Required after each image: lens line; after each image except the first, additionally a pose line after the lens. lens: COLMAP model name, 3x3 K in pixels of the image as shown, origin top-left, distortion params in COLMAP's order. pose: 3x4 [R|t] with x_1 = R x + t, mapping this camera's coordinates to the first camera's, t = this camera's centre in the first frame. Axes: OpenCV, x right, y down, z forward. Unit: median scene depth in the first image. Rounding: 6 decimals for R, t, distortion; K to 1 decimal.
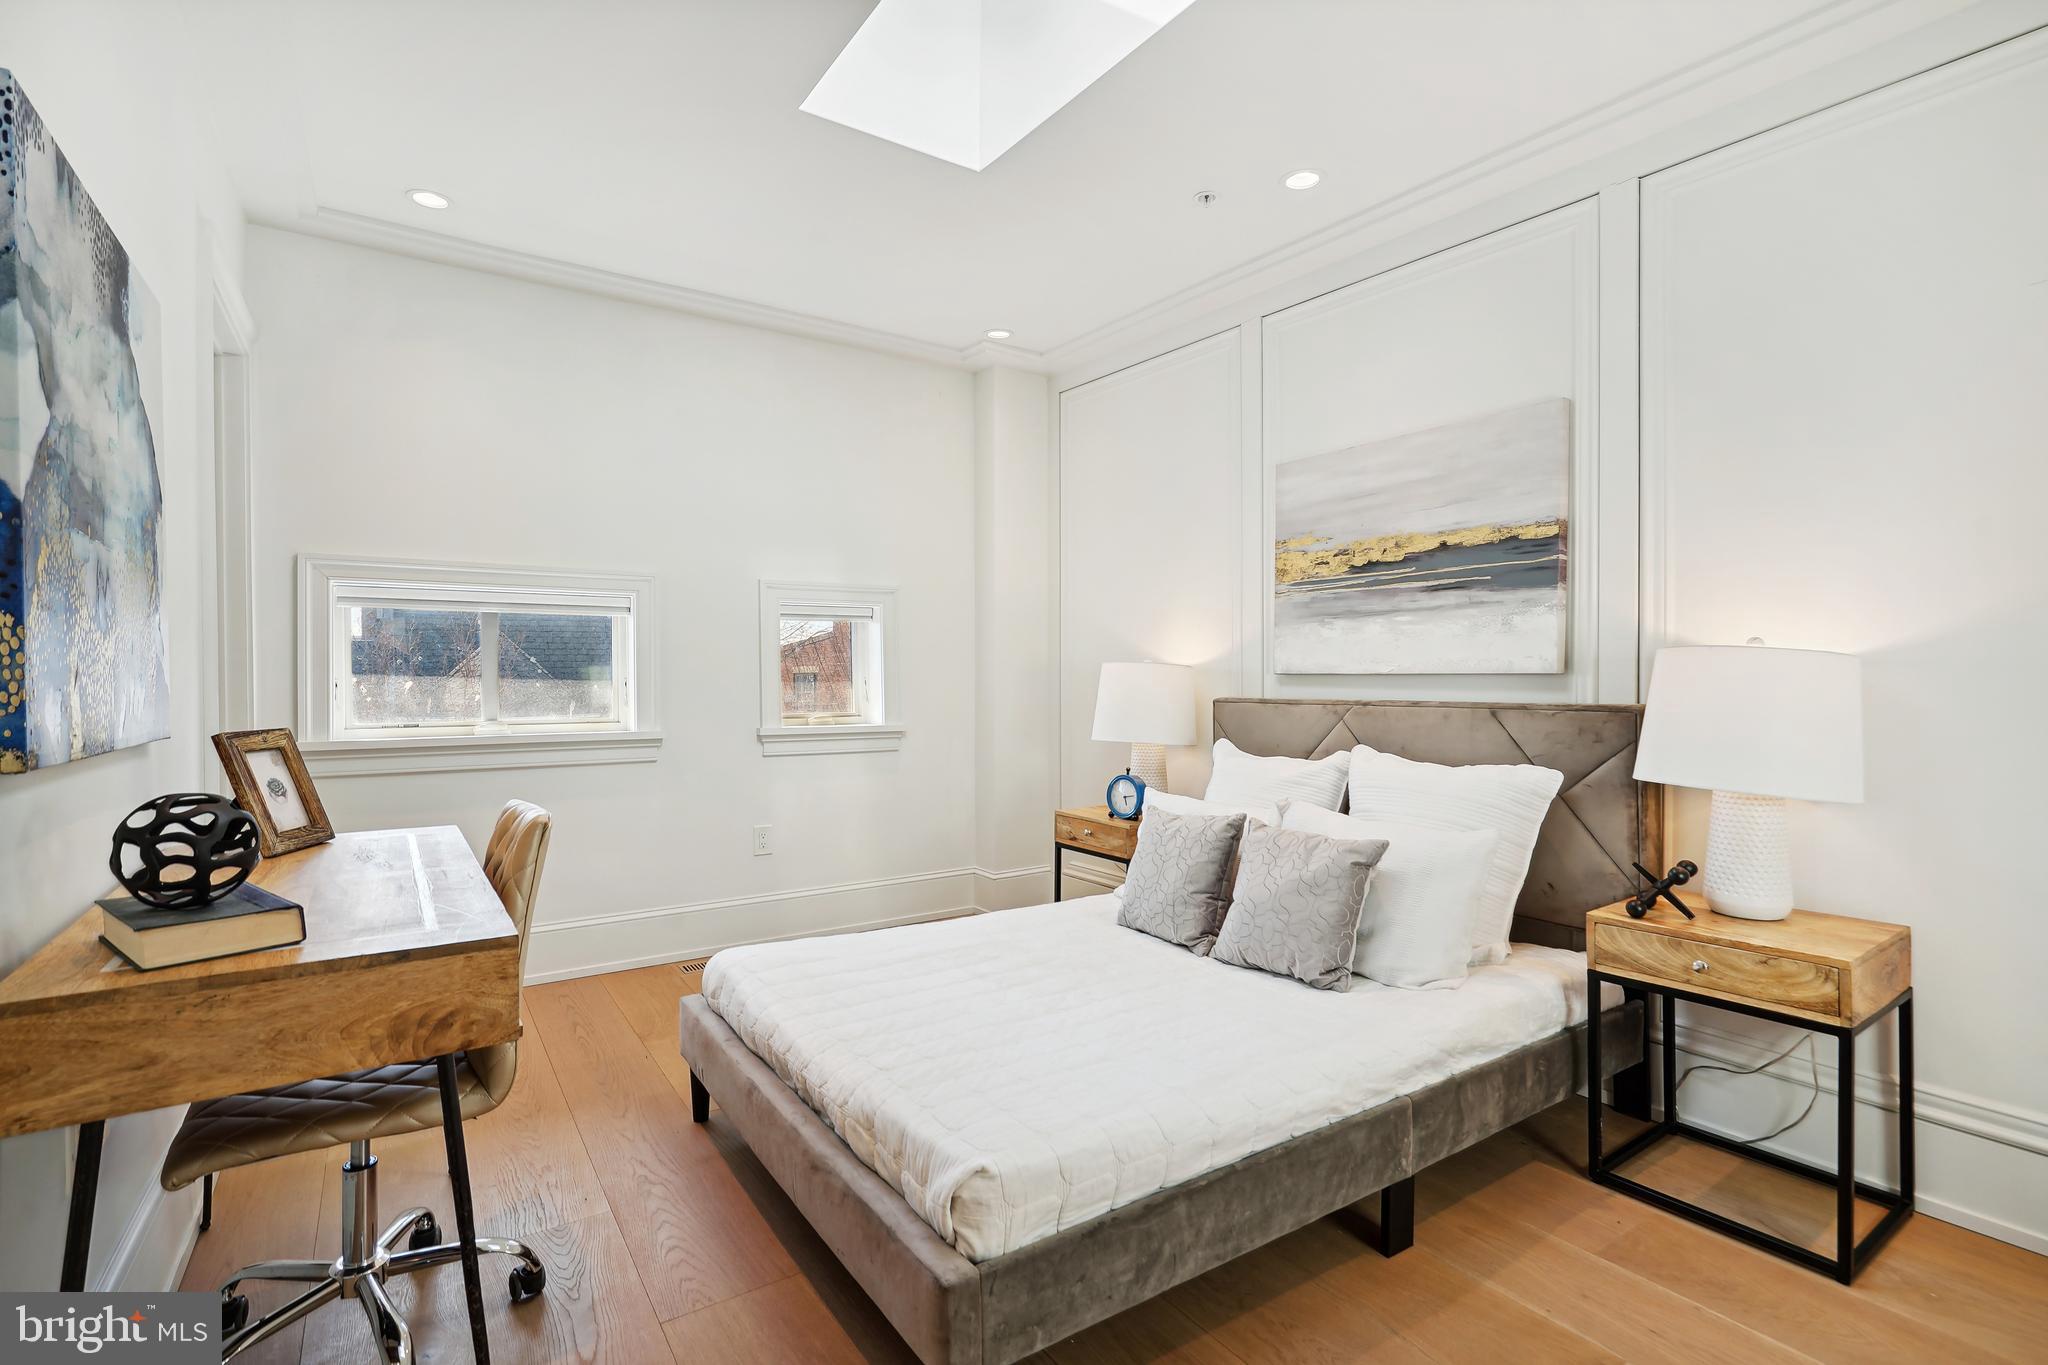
lens RADIAL K [[963.3, 0, 1017.3], [0, 963.3, 683.2], [0, 0, 1]] dist [-0.006115, -0.000329]
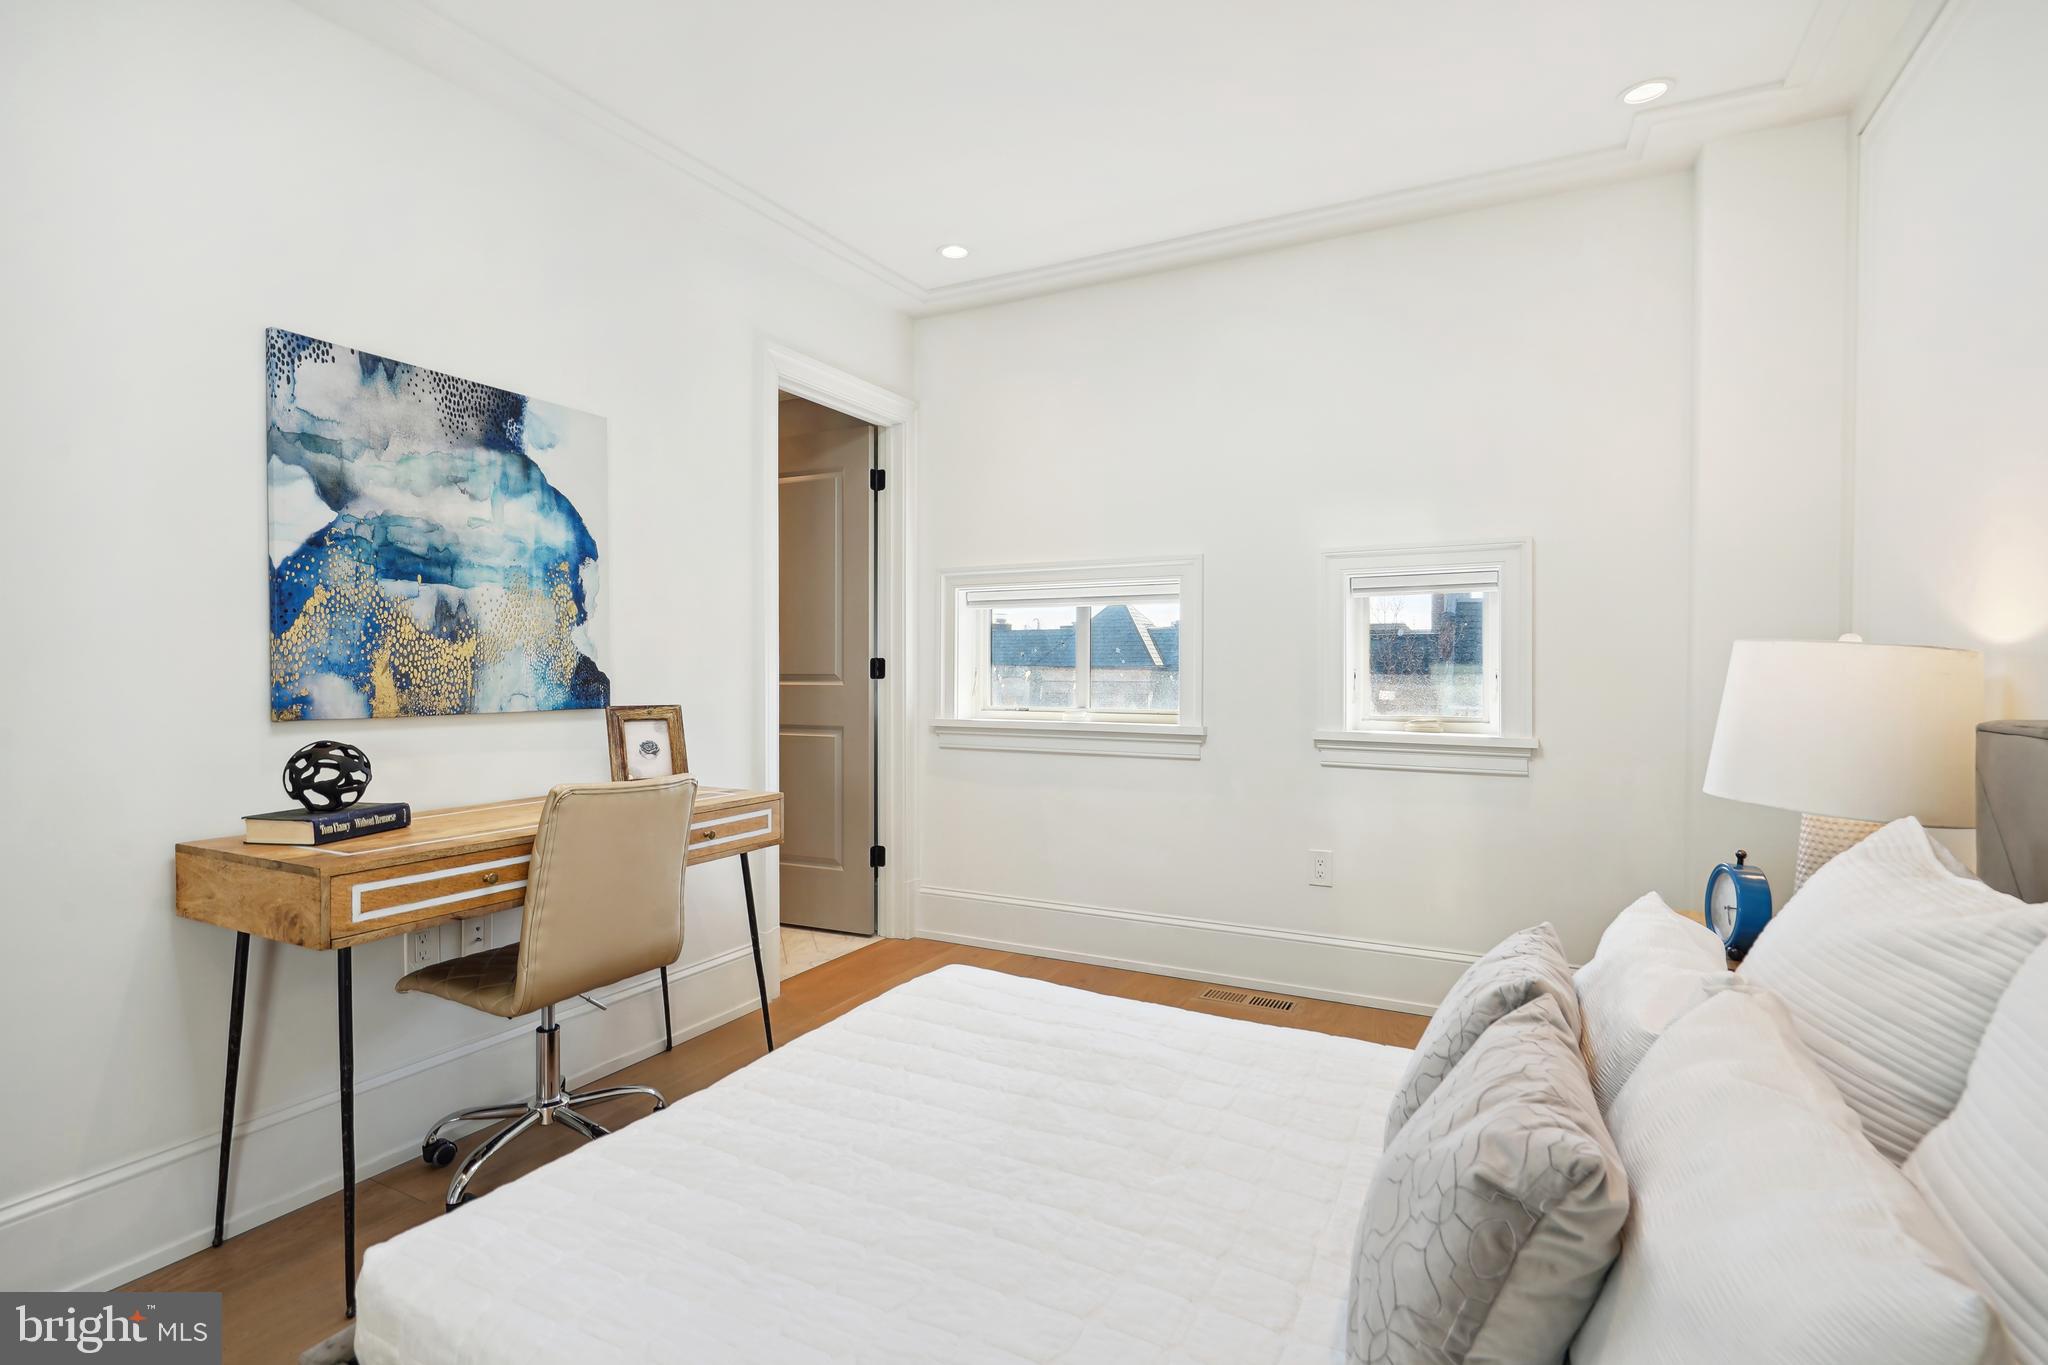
lens RADIAL K [[963.3, 0, 1017.3], [0, 963.3, 683.2], [0, 0, 1]] dist [-0.006115, -0.000329]
pose [[0.474418, 0.016533, -0.880144, 0.386571], [-0.006378, 0.999862, 0.015344, -0.004584], [0.880277, -0.001666, 0.474458, 0.447896]]
